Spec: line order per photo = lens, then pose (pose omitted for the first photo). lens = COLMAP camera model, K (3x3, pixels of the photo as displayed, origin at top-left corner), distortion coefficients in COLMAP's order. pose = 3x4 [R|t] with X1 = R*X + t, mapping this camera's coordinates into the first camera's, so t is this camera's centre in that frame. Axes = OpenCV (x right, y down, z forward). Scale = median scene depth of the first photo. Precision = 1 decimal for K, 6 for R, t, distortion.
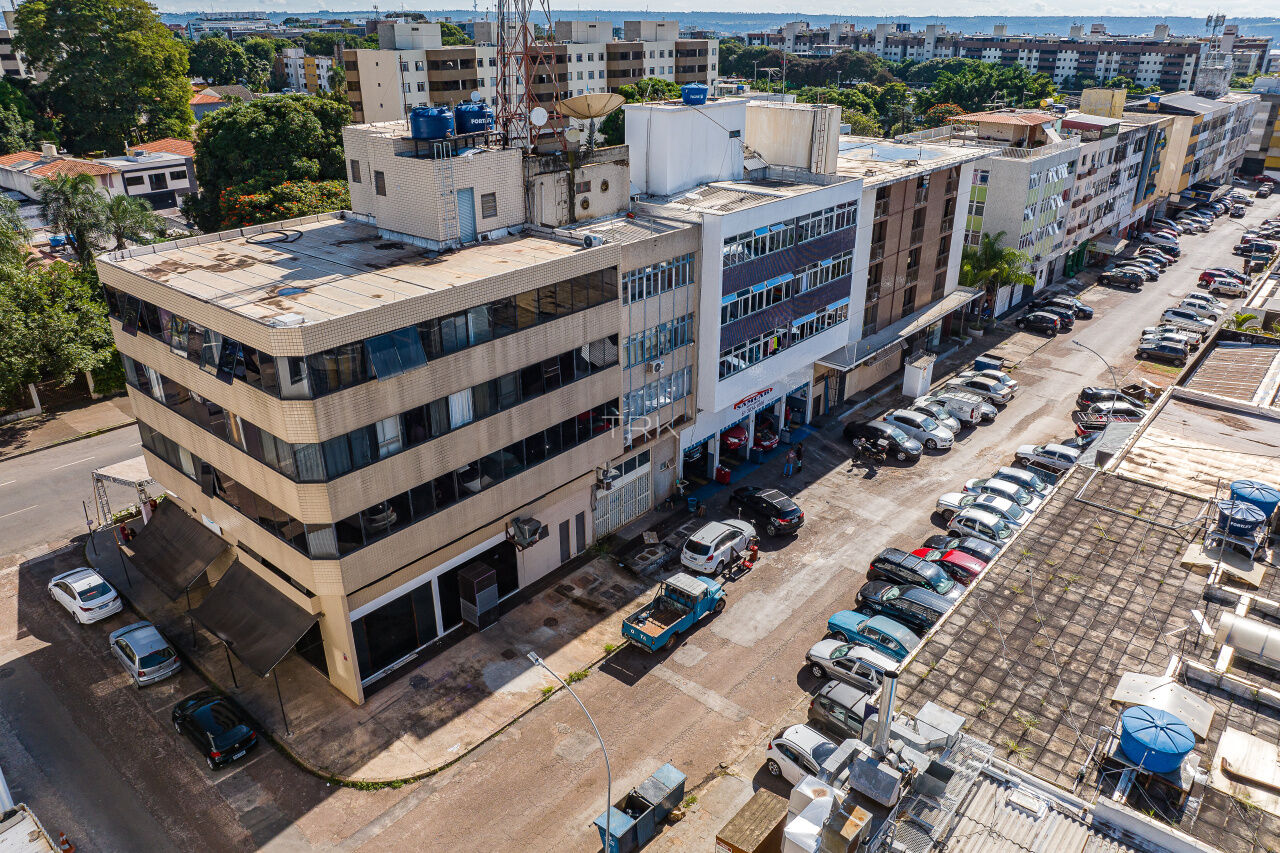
lens RADIAL K [[896.6, 0, 644.3], [0, 896.6, 429.8], [0, 0, 1]] dist [-0.048847, 0.022481]
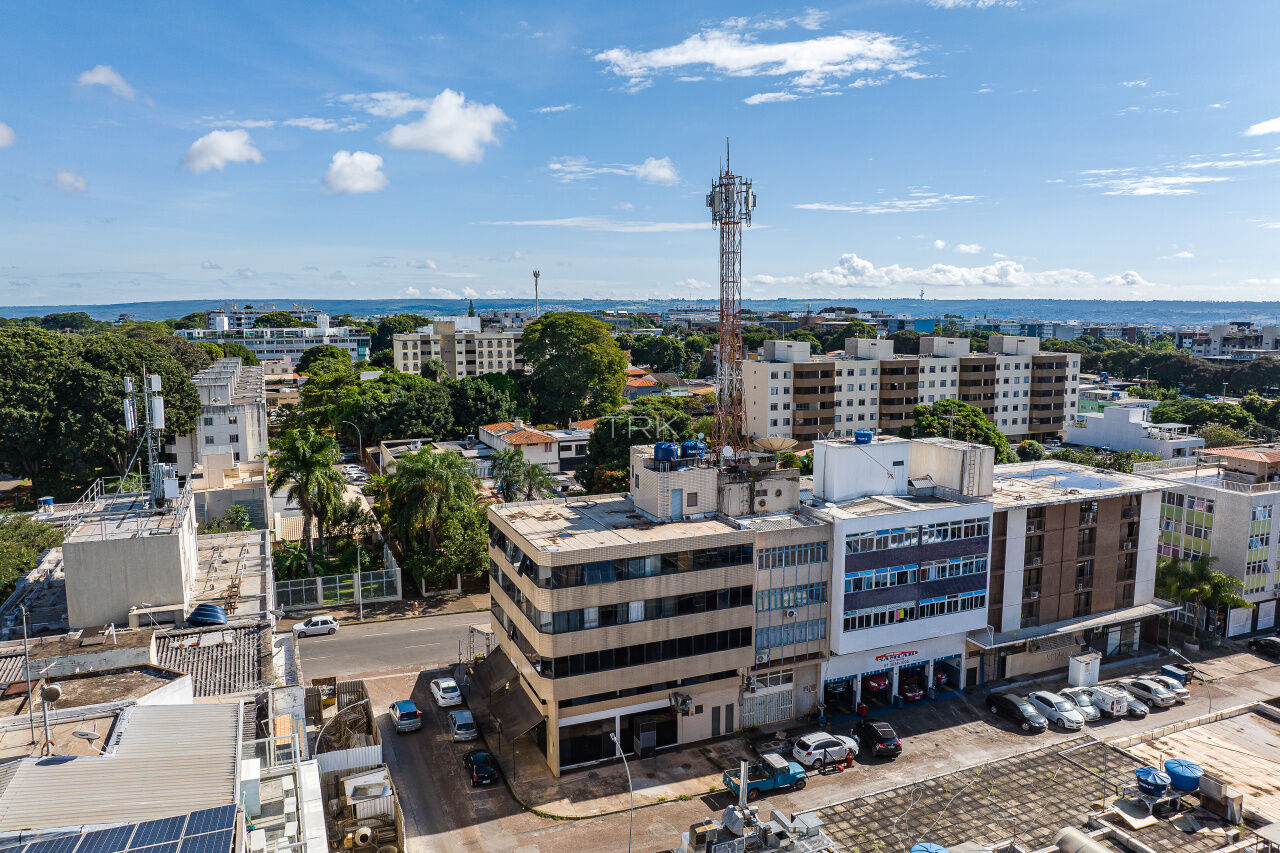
lens RADIAL K [[896.6, 0, 643.6], [0, 896.6, 426.5], [0, 0, 1]] dist [-0.048847, 0.022481]
pose [[0.892344, 0.057180, -0.447718, 0.432468], [-0.187287, 0.949424, -0.252026, 0.054472], [0.410664, 0.308746, 0.857922, -0.469428]]
